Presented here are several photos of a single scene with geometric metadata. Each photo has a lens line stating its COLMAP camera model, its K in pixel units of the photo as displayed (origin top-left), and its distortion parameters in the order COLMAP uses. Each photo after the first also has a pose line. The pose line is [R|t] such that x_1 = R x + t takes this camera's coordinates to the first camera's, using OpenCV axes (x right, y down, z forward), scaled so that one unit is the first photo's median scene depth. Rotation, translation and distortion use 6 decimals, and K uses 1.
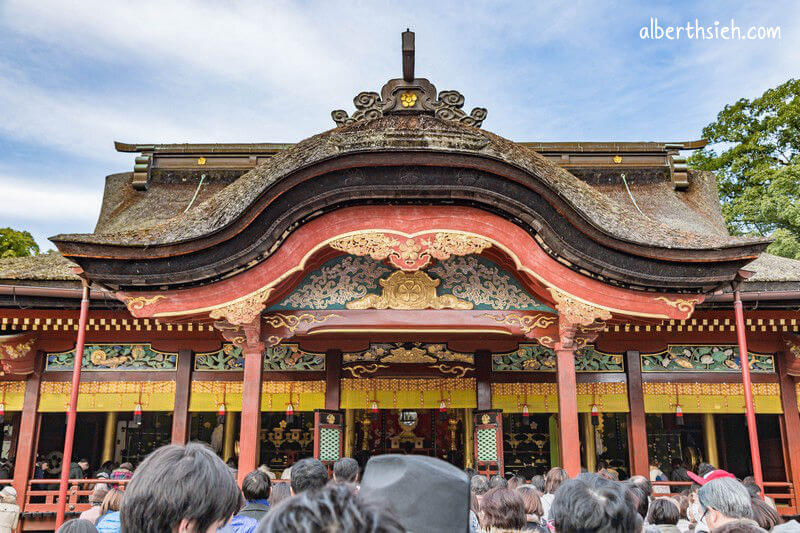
lens RADIAL K [[751.4, 0, 398.7], [0, 751.4, 269.5], [0, 0, 1]] dist [0.013152, 0.000000]
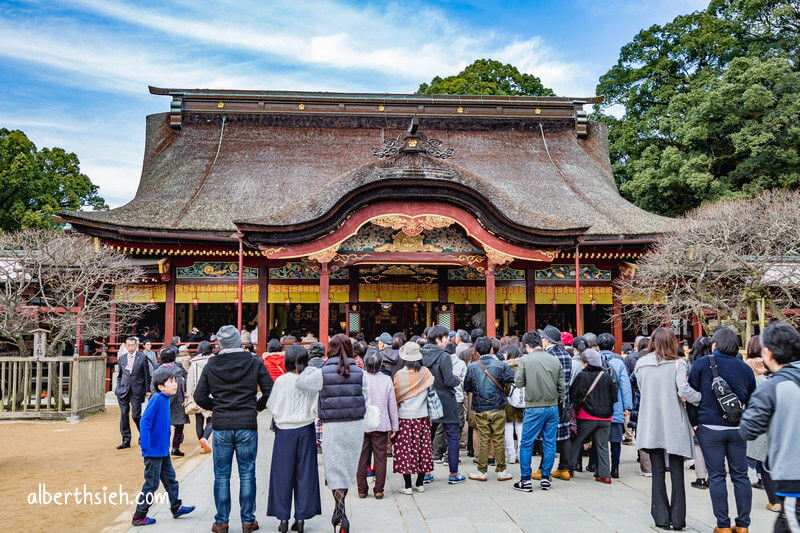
lens RADIAL K [[751.4, 0, 401.0], [0, 751.4, 265.6], [0, 0, 1]] dist [0.013152, 0.000000]
pose [[0.995951, 0.005299, 0.089737, -0.139819], [-0.019723, 0.986818, 0.160631, -0.173854], [-0.087703, -0.161750, 0.982927, -0.678702]]
